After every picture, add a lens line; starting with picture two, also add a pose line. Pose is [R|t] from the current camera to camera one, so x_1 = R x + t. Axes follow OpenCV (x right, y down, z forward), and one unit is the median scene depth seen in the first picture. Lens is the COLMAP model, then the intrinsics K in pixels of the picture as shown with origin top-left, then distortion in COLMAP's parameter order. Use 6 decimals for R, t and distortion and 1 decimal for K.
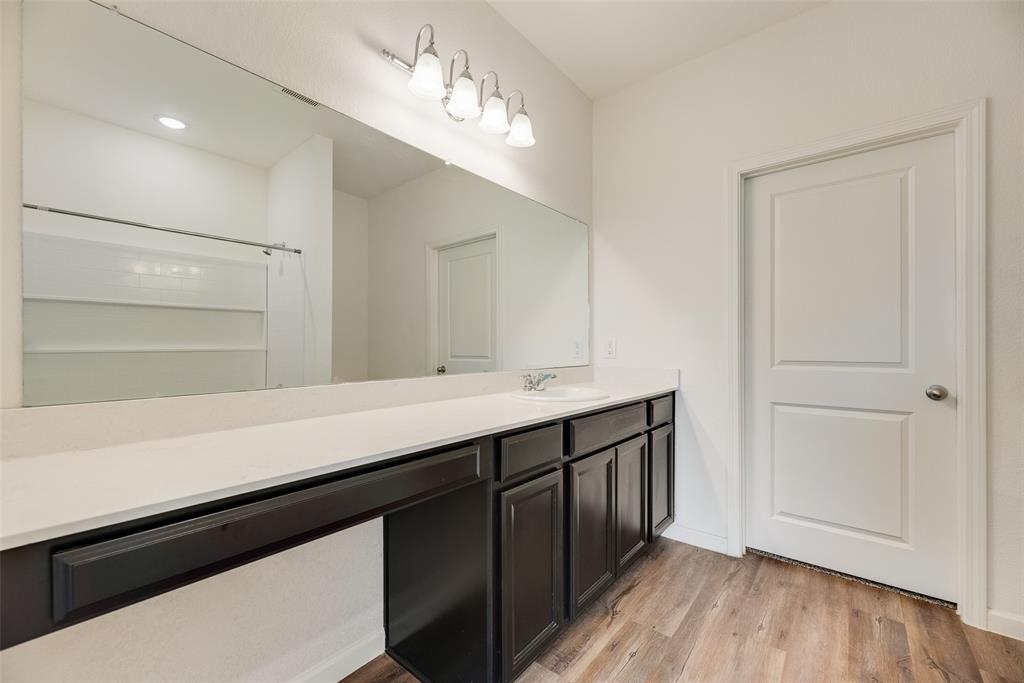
lens RADIAL K [[416.7, 0, 523.1], [0, 416.7, 345.5], [0, 0, 1]] dist [-0.000304, -0.000745]
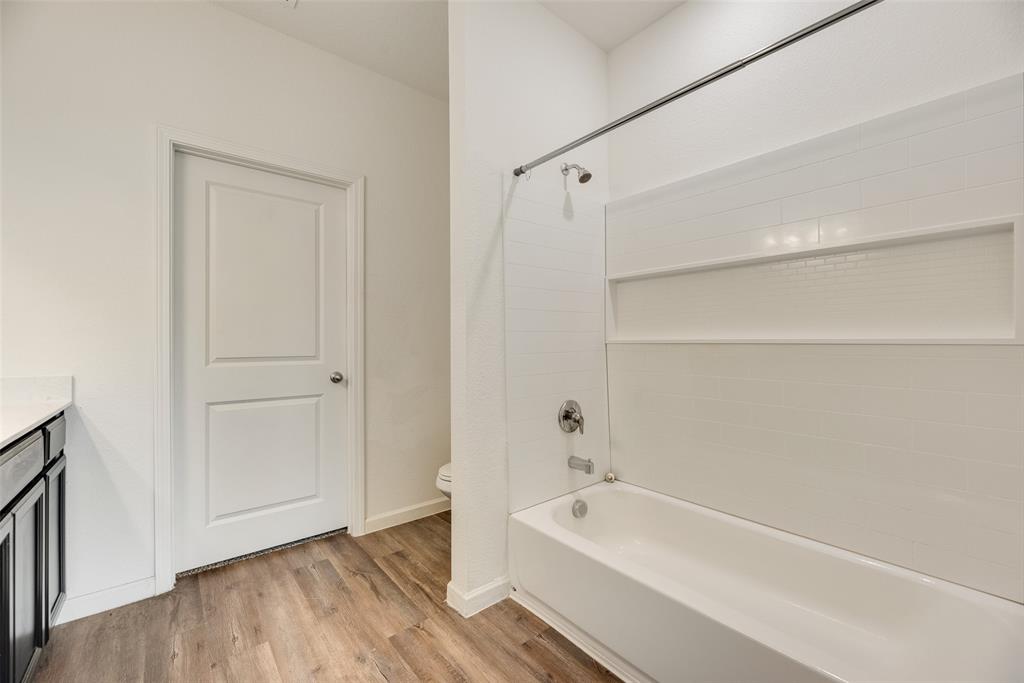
lens RADIAL K [[416.7, 0, 507.0], [0, 416.7, 340.1], [0, 0, 1]] dist [-0.000304, -0.000745]
pose [[0.202559, 0.005044, 0.979257, -0.204722], [-0.000276, 0.999987, -0.005093, -0.000537], [-0.979270, 0.000761, 0.202558, 0.171079]]
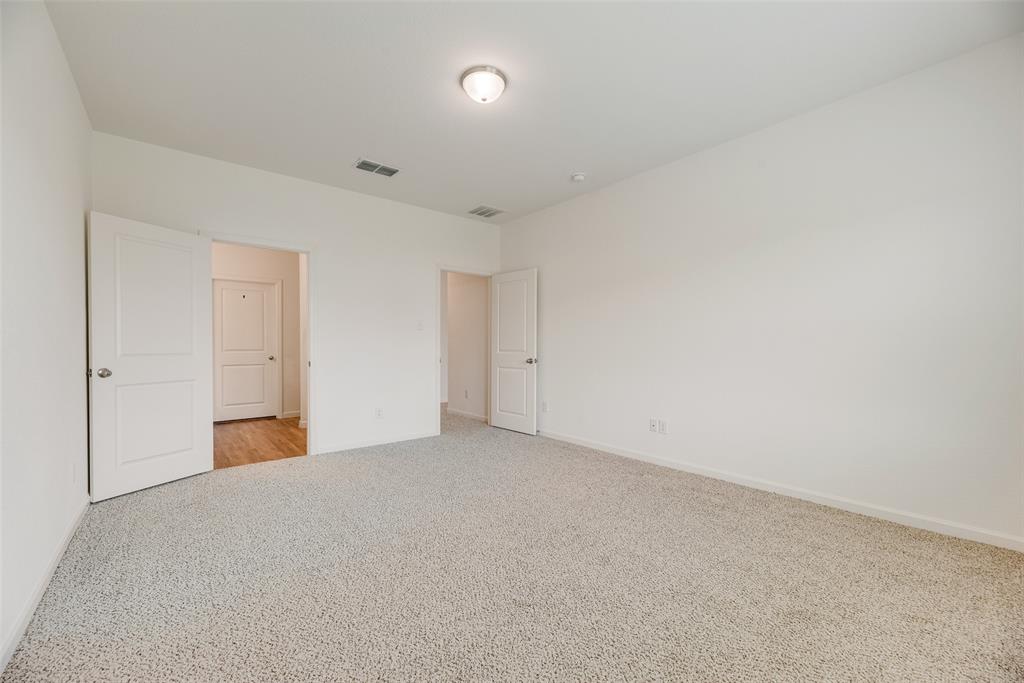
lens RADIAL K [[416.7, 0, 508.9], [0, 416.7, 346.8], [0, 0, 1]] dist [-0.000304, -0.000745]
pose [[0.205421, -0.002685, 0.978670, -1.897657], [0.000254, 0.999996, 0.002690, 0.010675], [-0.978674, -0.000304, 0.205421, -1.571976]]
